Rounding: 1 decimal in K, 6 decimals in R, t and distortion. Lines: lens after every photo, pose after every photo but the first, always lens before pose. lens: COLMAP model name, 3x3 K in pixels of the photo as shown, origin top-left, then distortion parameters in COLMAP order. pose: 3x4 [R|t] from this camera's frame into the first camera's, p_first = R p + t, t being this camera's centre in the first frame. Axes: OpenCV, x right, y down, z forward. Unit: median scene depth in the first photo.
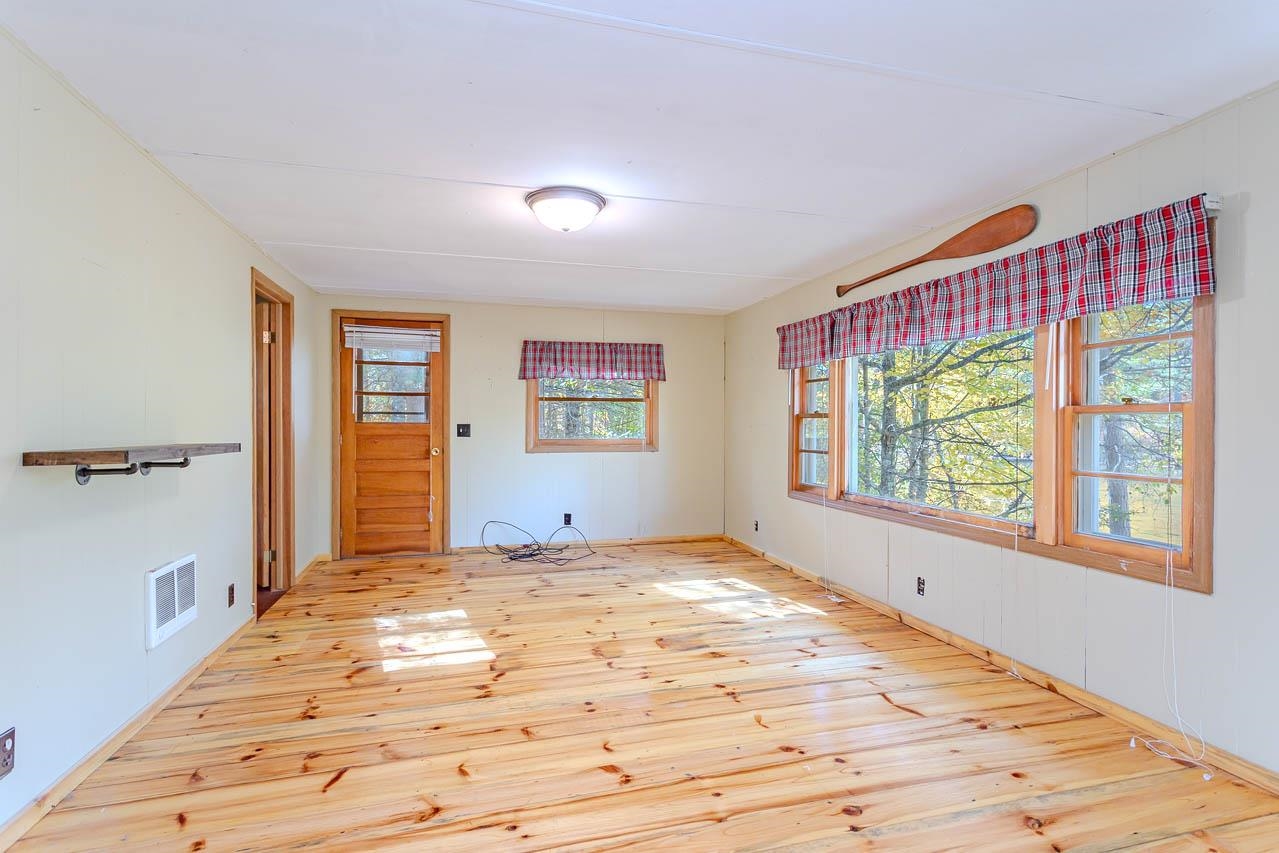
lens RADIAL K [[607.8, 0, 644.1], [0, 607.8, 424.6], [0, 0, 1]] dist [-0.002164, 0.000799]
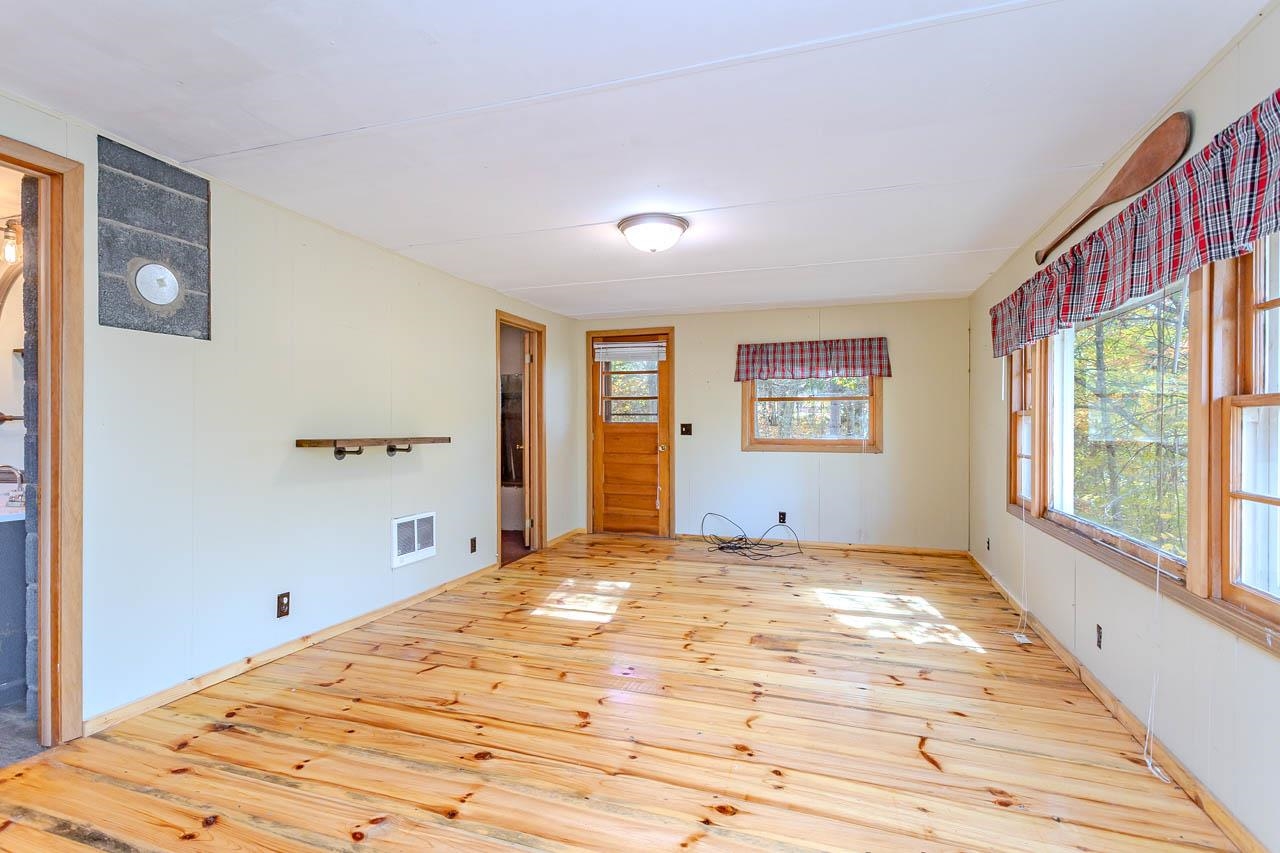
lens RADIAL K [[608.3, 0, 640.5], [0, 608.3, 424.7], [0, 0, 1]] dist [-0.002164, 0.000799]
pose [[0.824578, -0.000203, -0.565748, 0.436283], [0.000296, 1.000000, 0.000073, 0.001284], [0.565748, -0.000228, 0.824578, 0.052960]]
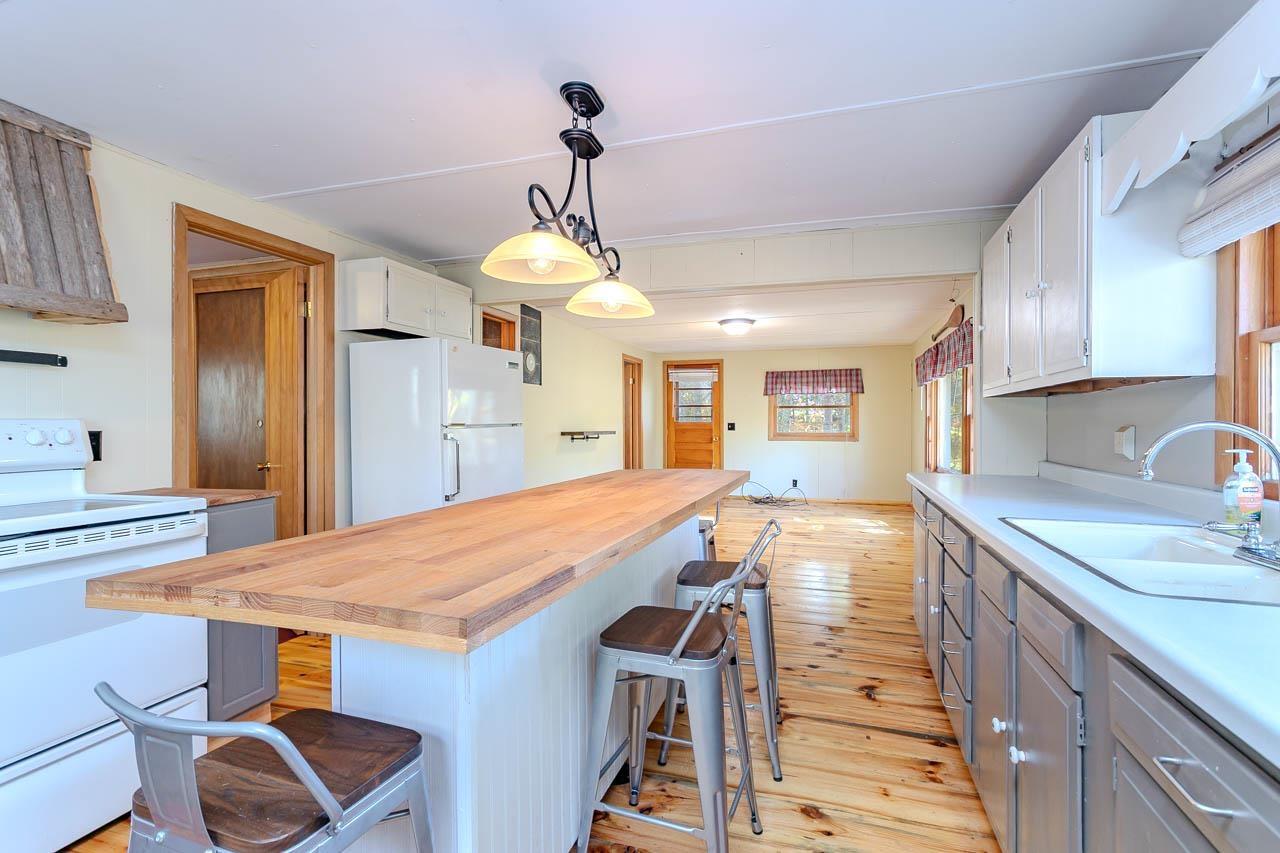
lens RADIAL K [[608.3, 0, 640.7], [0, 608.3, 425.3], [0, 0, 1]] dist [-0.002164, 0.000799]
pose [[0.831408, 0.000877, -0.555662, 0.720283], [0.001884, 0.999989, 0.004396, -0.003470], [0.555660, -0.004702, 0.831397, -0.914539]]
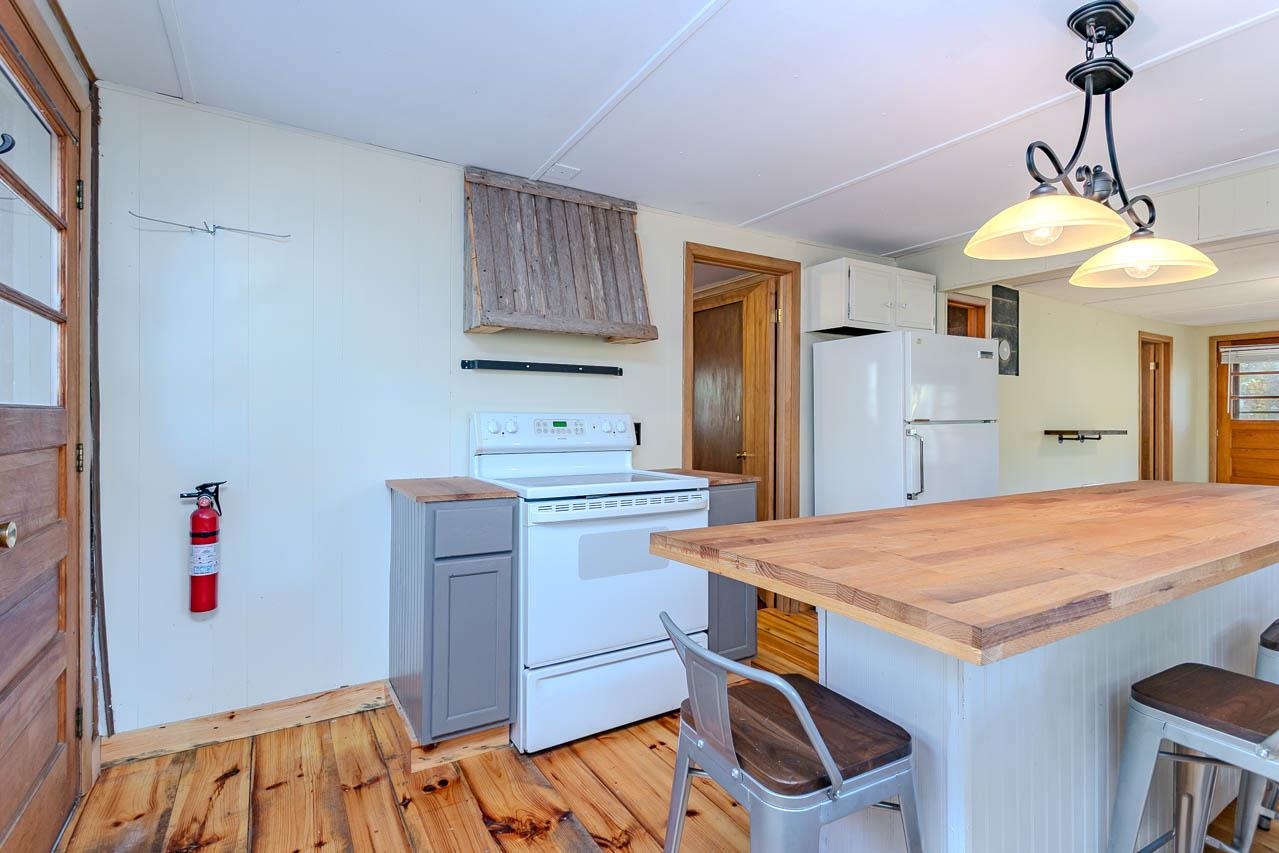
lens RADIAL K [[607.8, 0, 631.9], [0, 607.8, 420.0], [0, 0, 1]] dist [-0.002164, 0.000799]
pose [[0.261924, 0.004608, -0.965078, 0.711875], [-0.004829, 0.999982, 0.003465, -0.002743], [0.965077, 0.003752, 0.261941, -0.935245]]
